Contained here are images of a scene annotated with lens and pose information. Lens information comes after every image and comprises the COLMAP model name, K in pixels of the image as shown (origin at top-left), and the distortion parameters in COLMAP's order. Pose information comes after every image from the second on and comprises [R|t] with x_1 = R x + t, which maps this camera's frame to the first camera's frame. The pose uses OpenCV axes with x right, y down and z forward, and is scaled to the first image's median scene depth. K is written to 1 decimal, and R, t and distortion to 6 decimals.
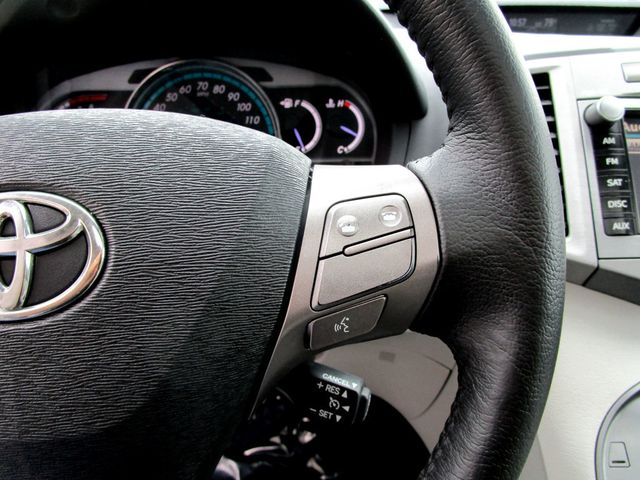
lens RADIAL K [[454.3, 0, 316.3], [0, 454.3, 242.8], [0, 0, 1]] dist [-0.042609, 0.028413]
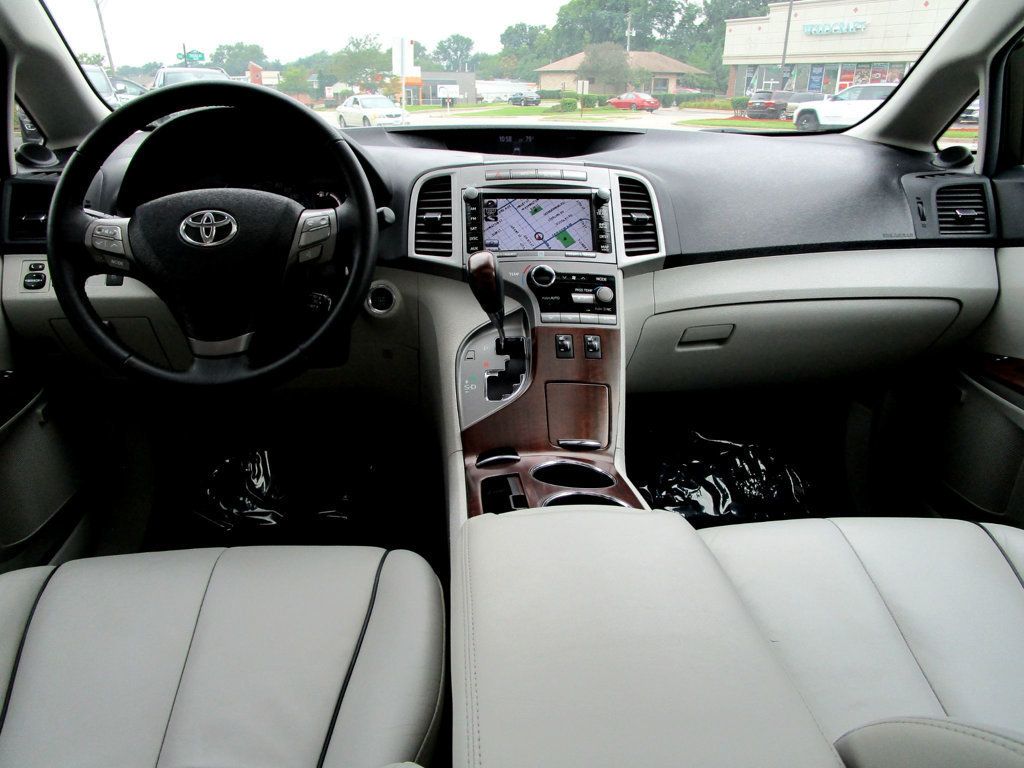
lens RADIAL K [[734.5, 0, 507.6], [0, 734.5, 385.2], [0, 0, 1]] dist [-0.024452, 0.013415]
pose [[0.997423, -0.014791, 0.070211, 0.579300], [0.020315, 0.996697, -0.078633, 0.841812], [-0.068816, 0.079856, 0.994428, -2.270983]]
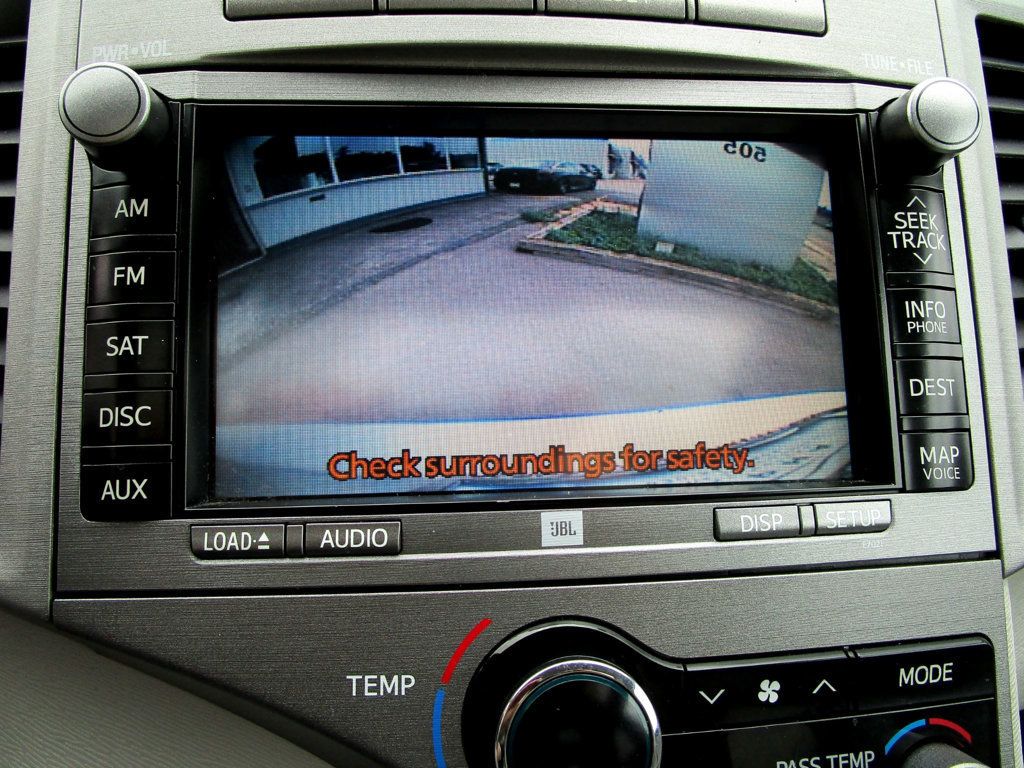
lens RADIAL K [[726.8, 0, 506.0], [0, 726.8, 388.5], [0, 0, 1]] dist [-0.042609, 0.028413]
pose [[0.996111, -0.015083, 0.086806, 0.890109], [0.007468, 0.996147, 0.087384, -0.147177], [-0.087789, -0.086396, 0.992385, 0.478411]]
